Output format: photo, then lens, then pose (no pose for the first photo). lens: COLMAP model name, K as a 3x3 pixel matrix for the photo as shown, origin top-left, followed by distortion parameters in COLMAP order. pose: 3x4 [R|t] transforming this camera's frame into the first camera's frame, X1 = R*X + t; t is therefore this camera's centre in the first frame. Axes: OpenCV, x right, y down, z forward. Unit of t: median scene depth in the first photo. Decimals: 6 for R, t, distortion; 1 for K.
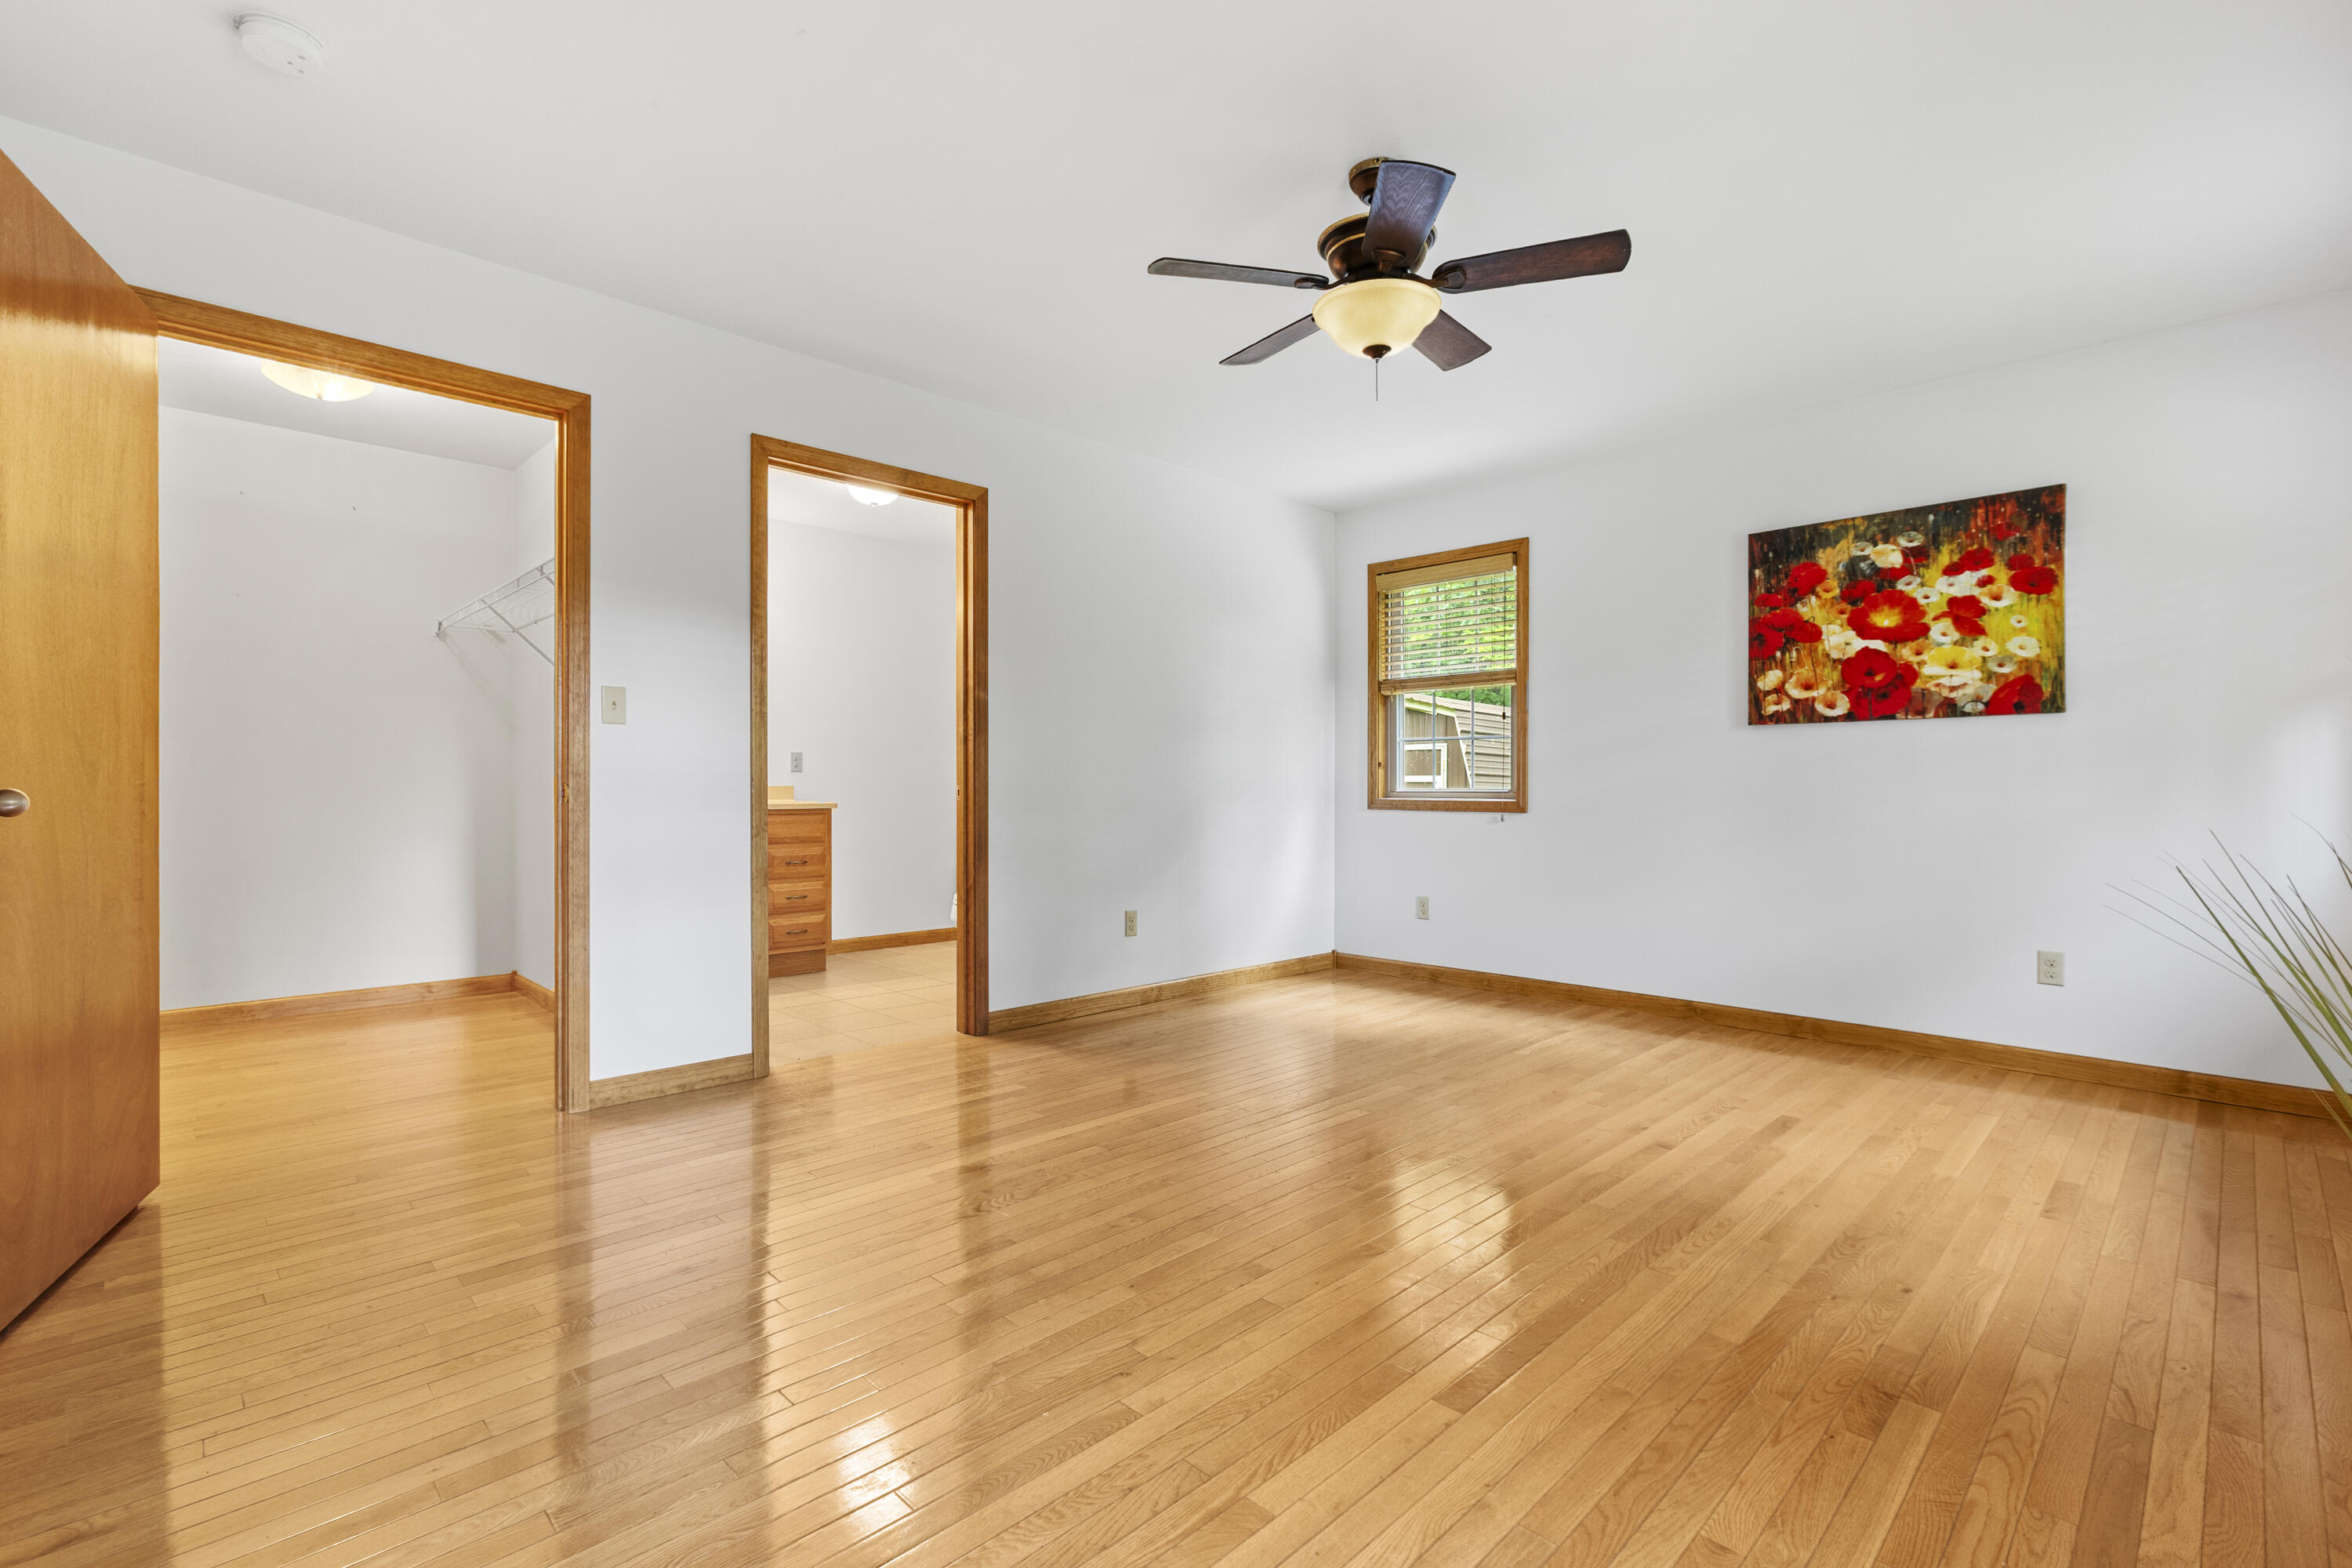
lens RADIAL K [[1047.3, 0, 1178.4], [0, 1047.3, 786.2], [0, 0, 1]] dist [-0.010387, 0.000269]
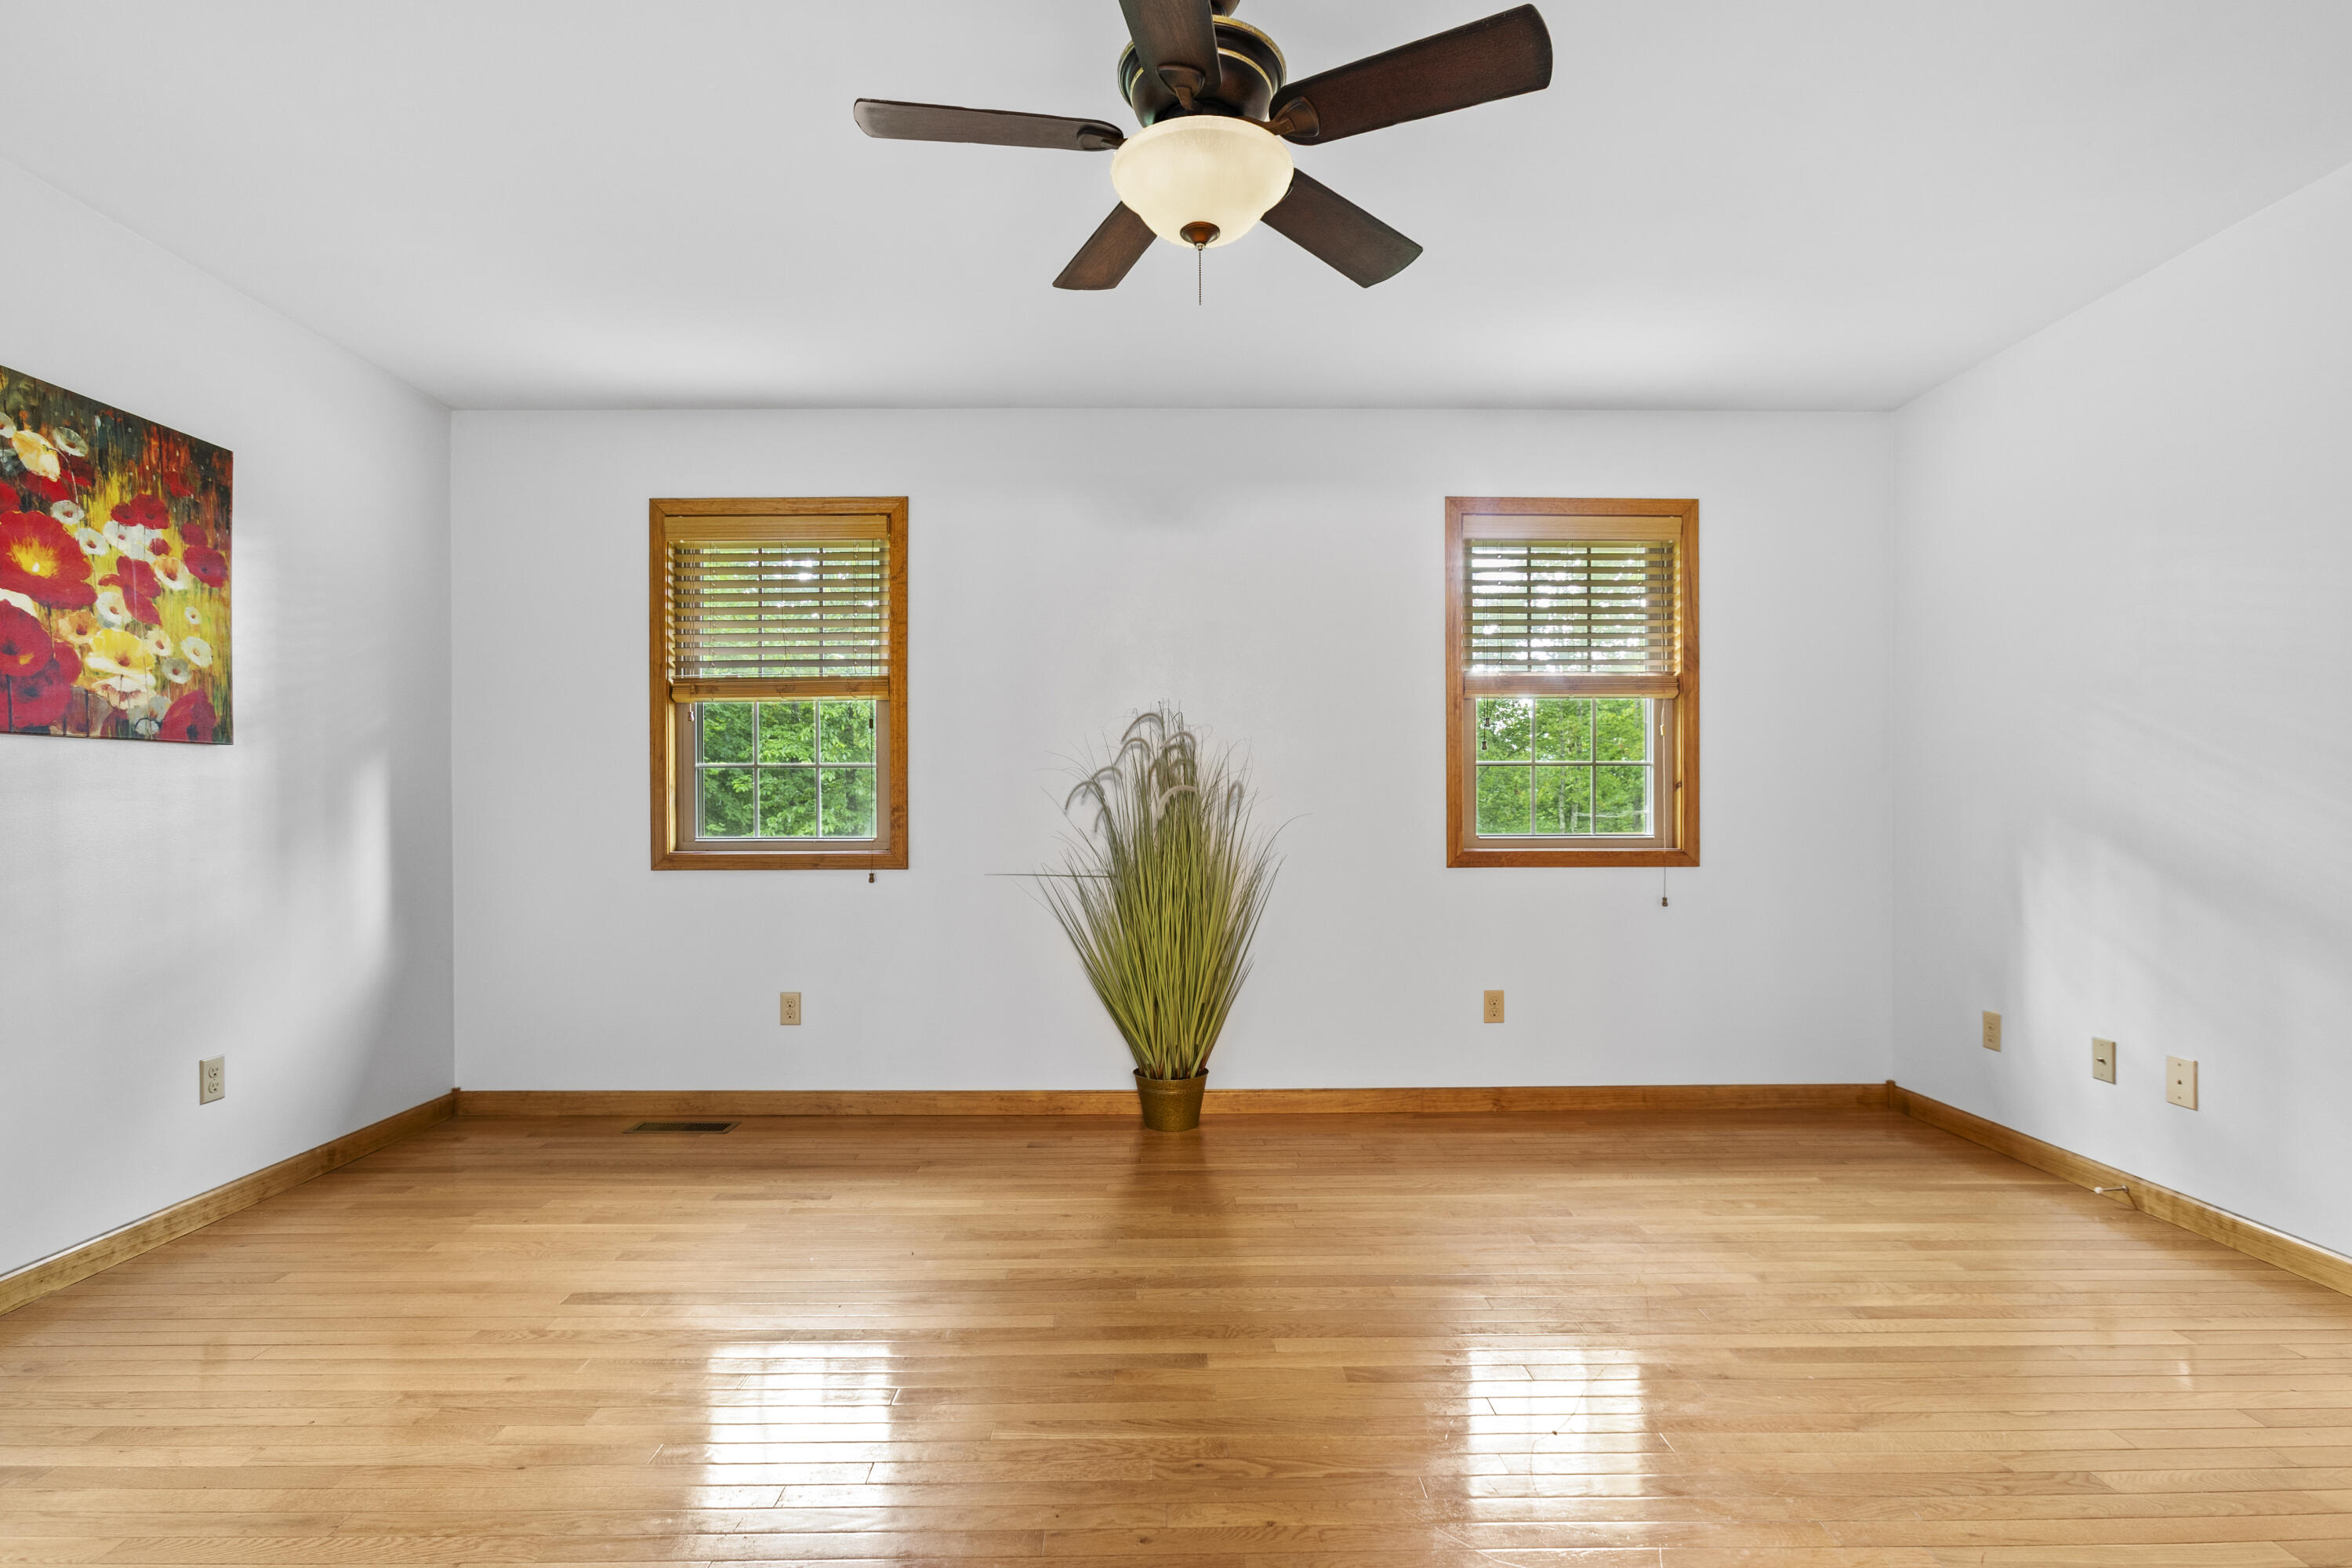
lens RADIAL K [[1117.4, 0, 1166.1], [0, 1117.4, 802.8], [0, 0, 1]] dist [-0.021862, 0.006388]
pose [[-0.720271, -0.004377, 0.693678, -0.213184], [-0.004146, 0.999989, 0.002005, -0.030508], [-0.693680, -0.001432, -0.720282, 1.047276]]
